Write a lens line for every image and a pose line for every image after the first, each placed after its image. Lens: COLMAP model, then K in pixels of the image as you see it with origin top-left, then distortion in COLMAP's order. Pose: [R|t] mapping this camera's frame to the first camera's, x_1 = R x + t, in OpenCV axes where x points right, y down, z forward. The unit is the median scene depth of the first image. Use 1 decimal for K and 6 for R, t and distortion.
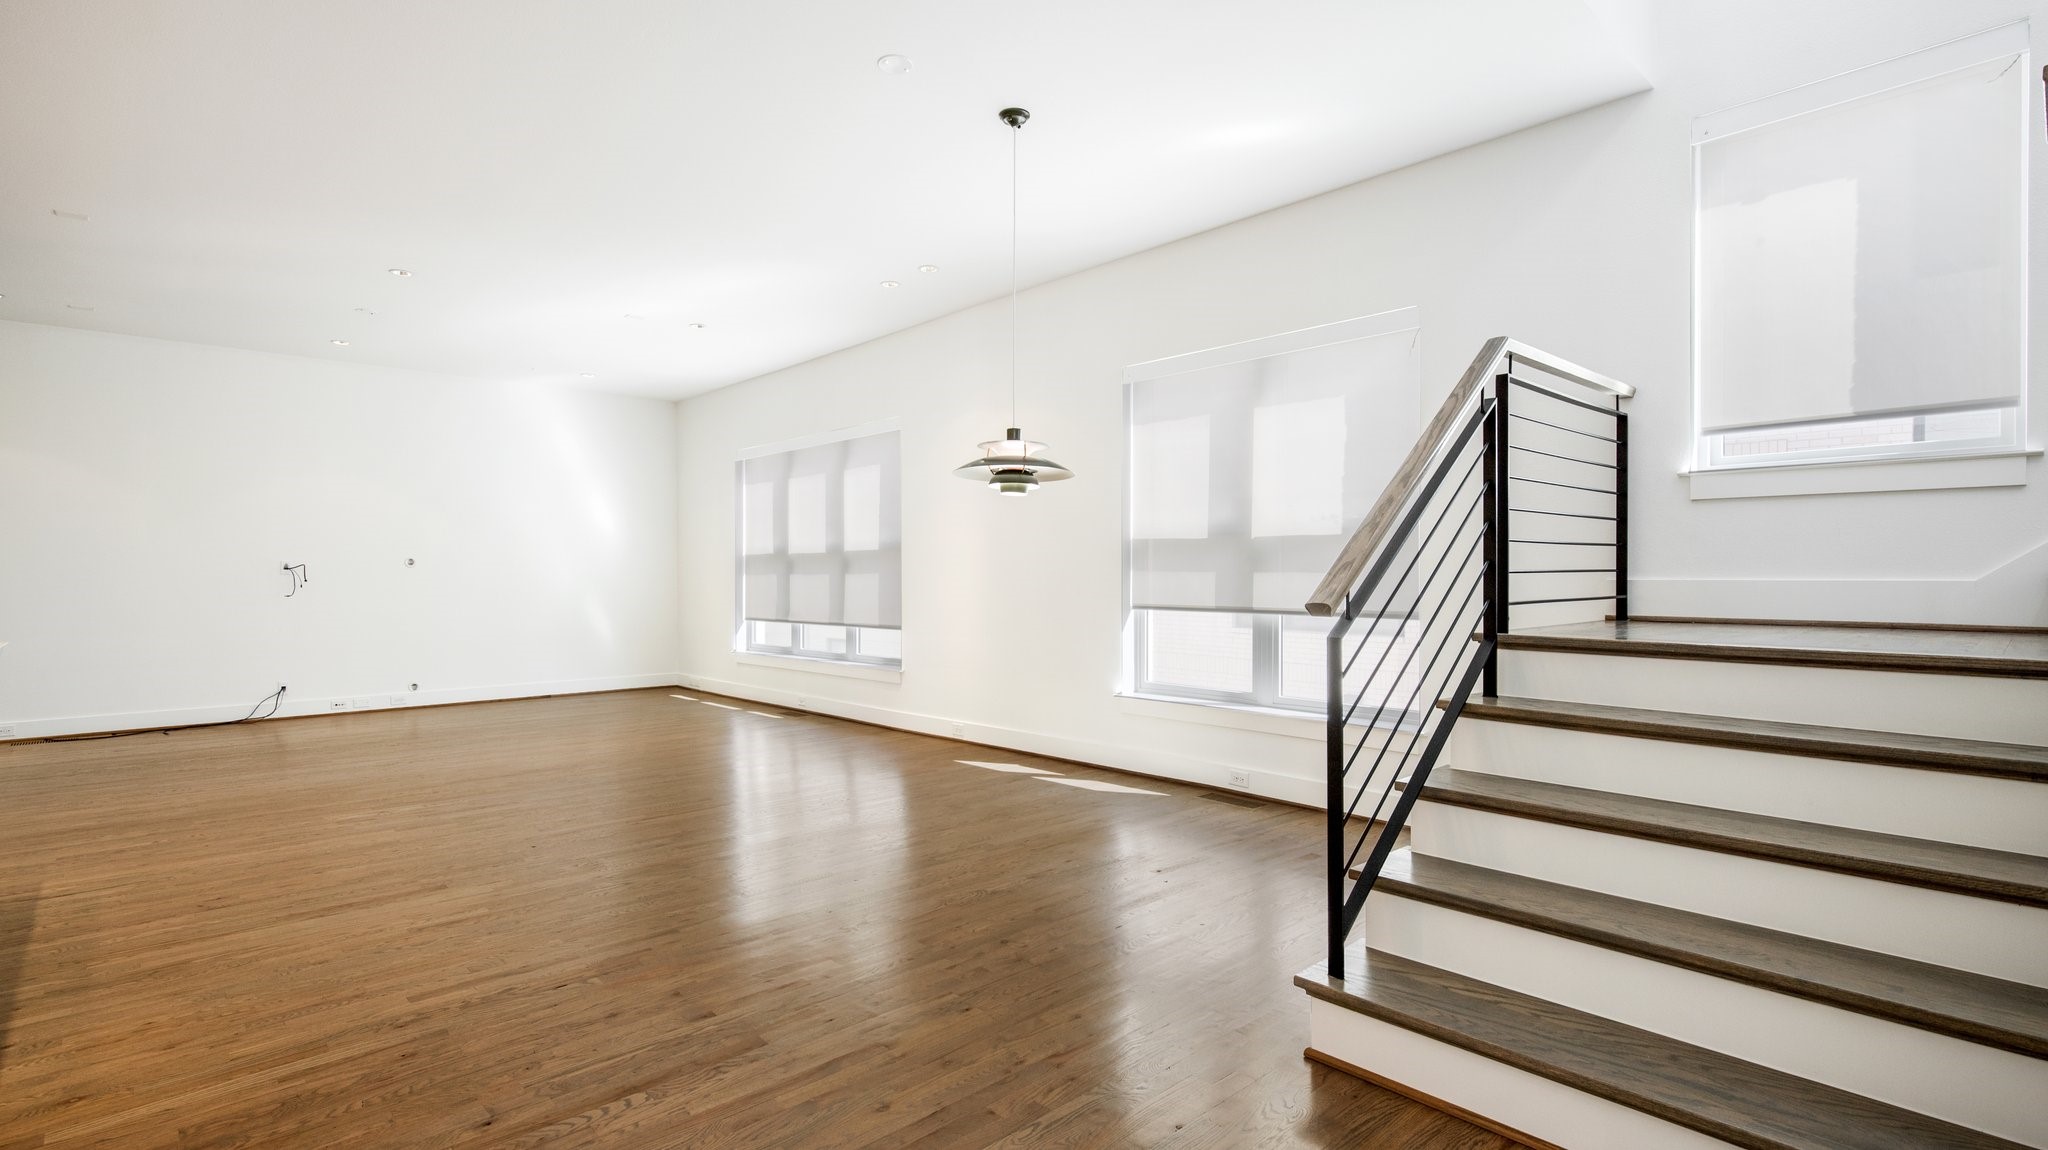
lens RADIAL K [[961.1, 0, 980.1], [0, 961.1, 574.0], [0, 0, 1]] dist [0.000670, 0.000016]
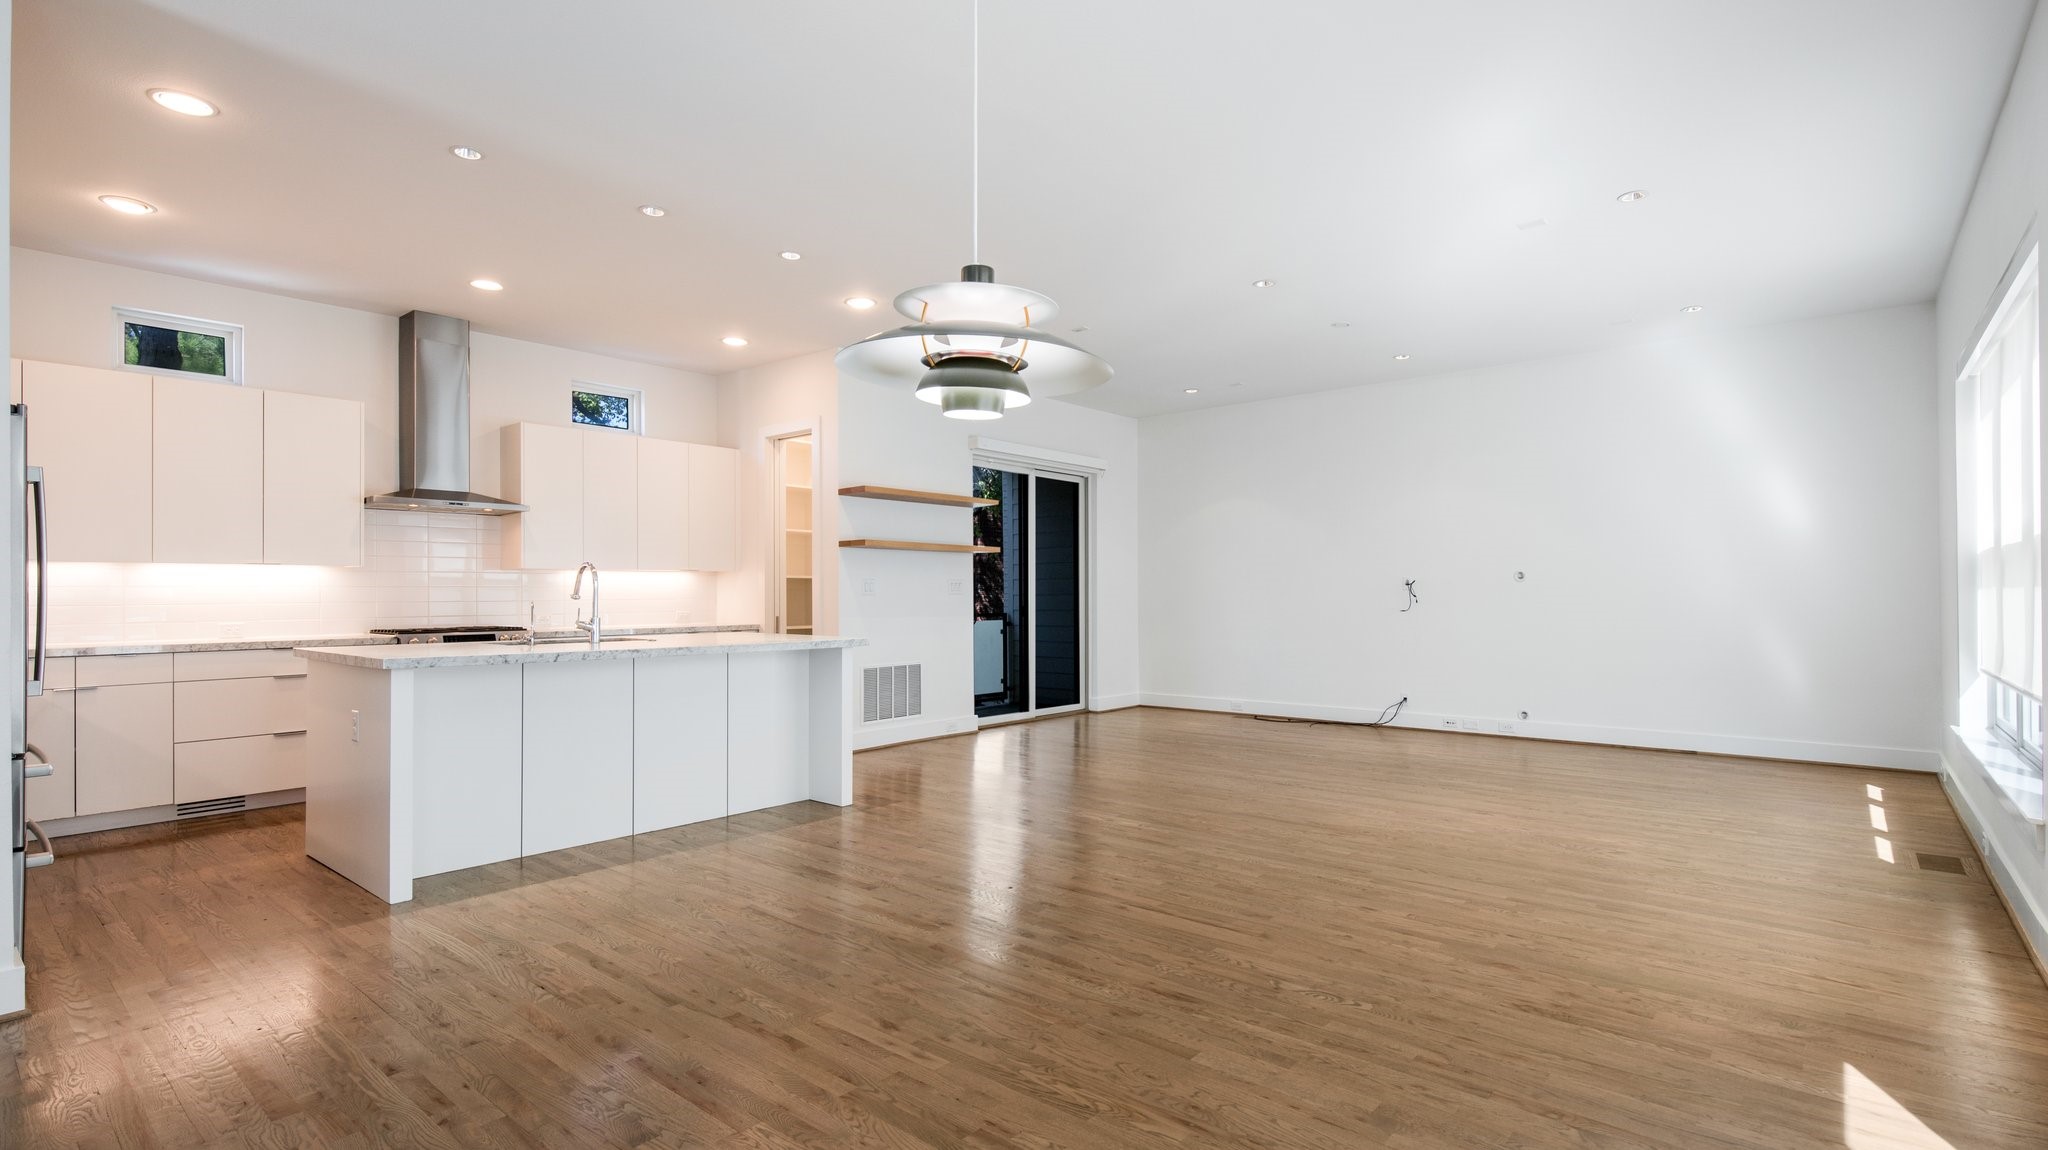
lens RADIAL K [[945.6, 0, 1050.9], [0, 945.6, 582.6], [0, 0, 1]] dist [0.003345, -0.000251]
pose [[0.167204, -0.008423, -0.985886, 0.305786], [0.005091, 0.999958, -0.007680, -0.002051], [0.985909, -0.003735, 0.167240, 0.614733]]
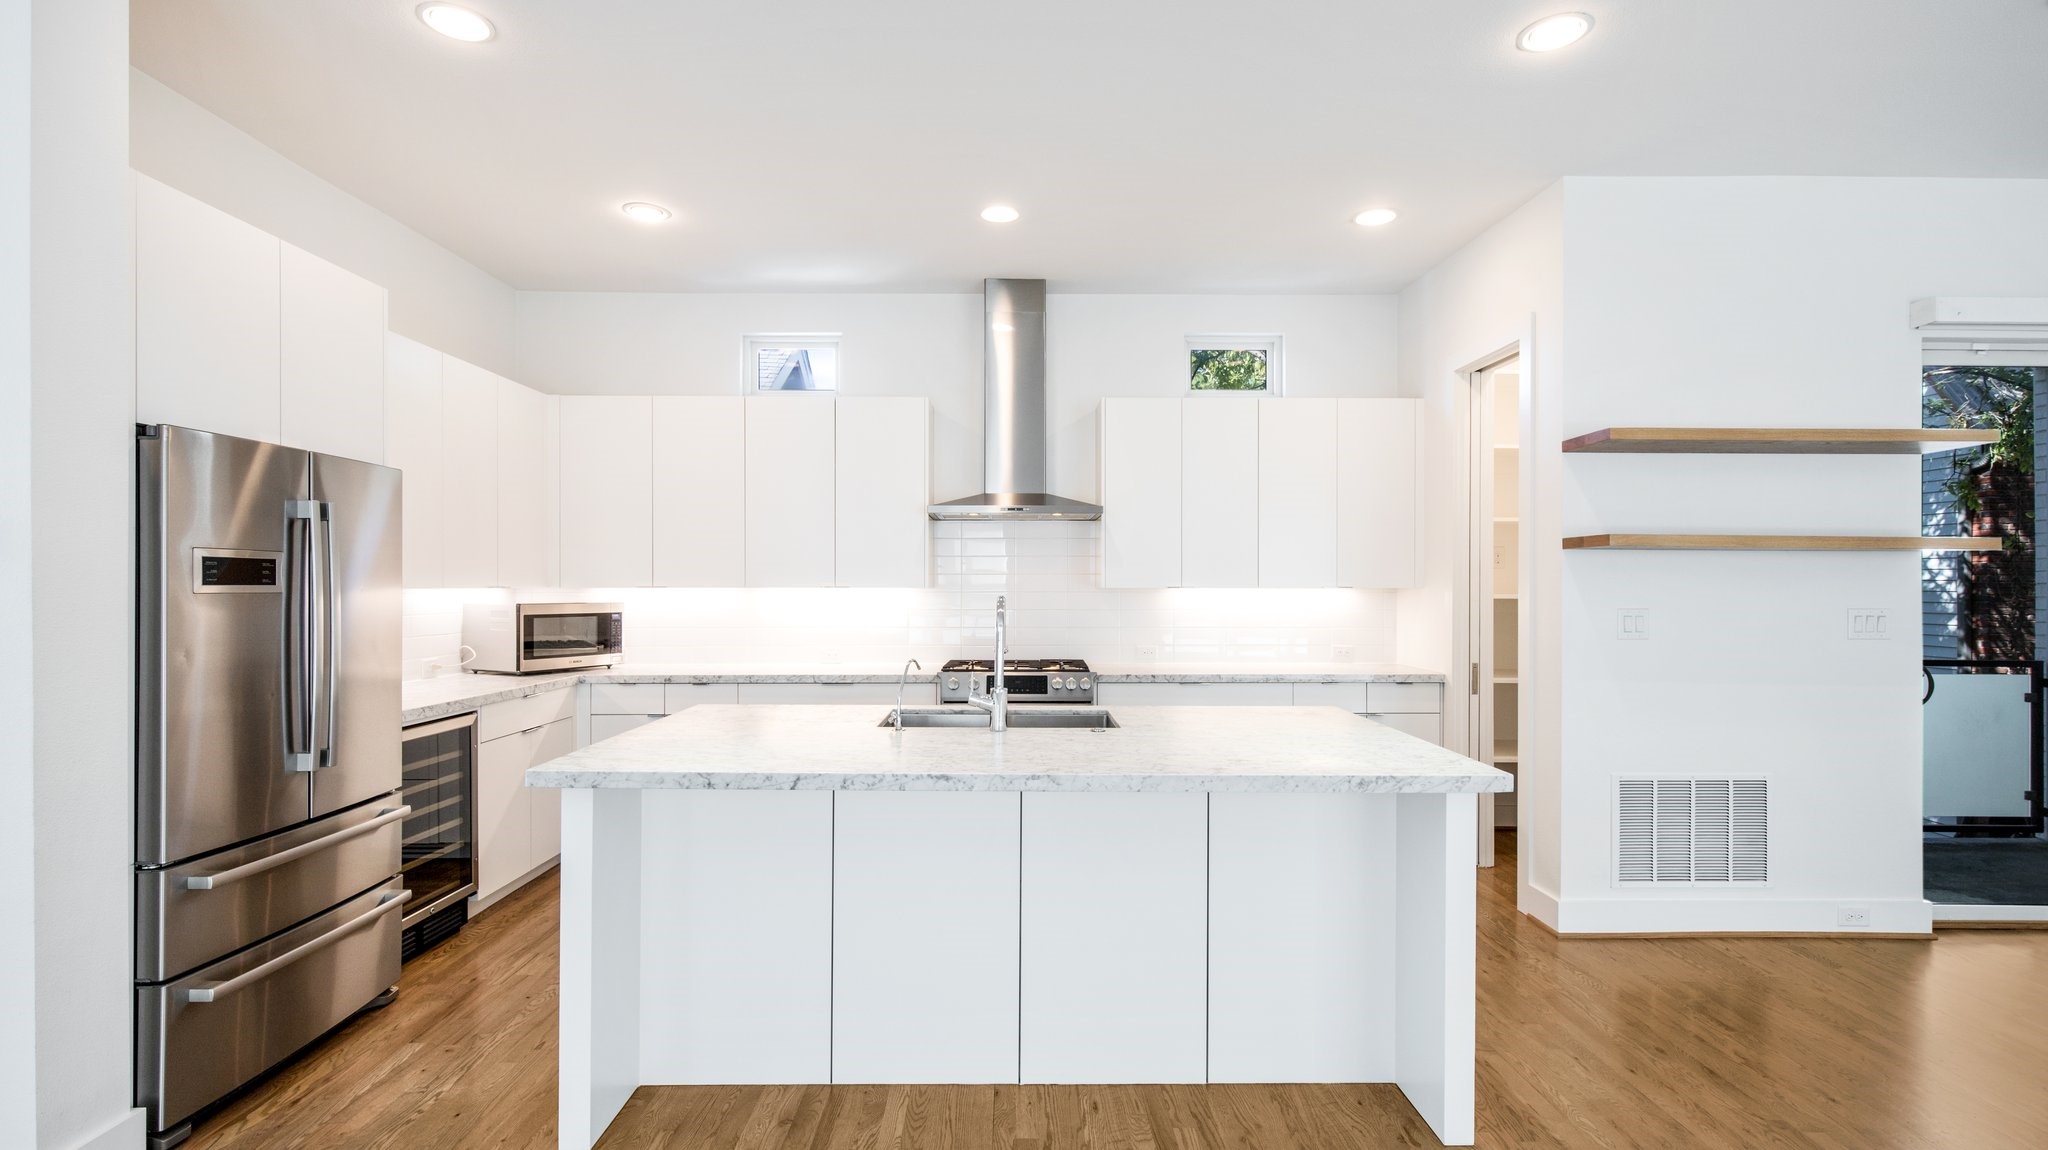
lens RADIAL K [[945.6, 0, 1050.9], [0, 945.6, 582.6], [0, 0, 1]] dist [0.003345, -0.000251]
pose [[-0.645946, -0.003361, -0.763376, -0.187924], [-0.001493, 0.999994, -0.003140, -0.031308], [0.763382, -0.000888, -0.645947, 0.697595]]
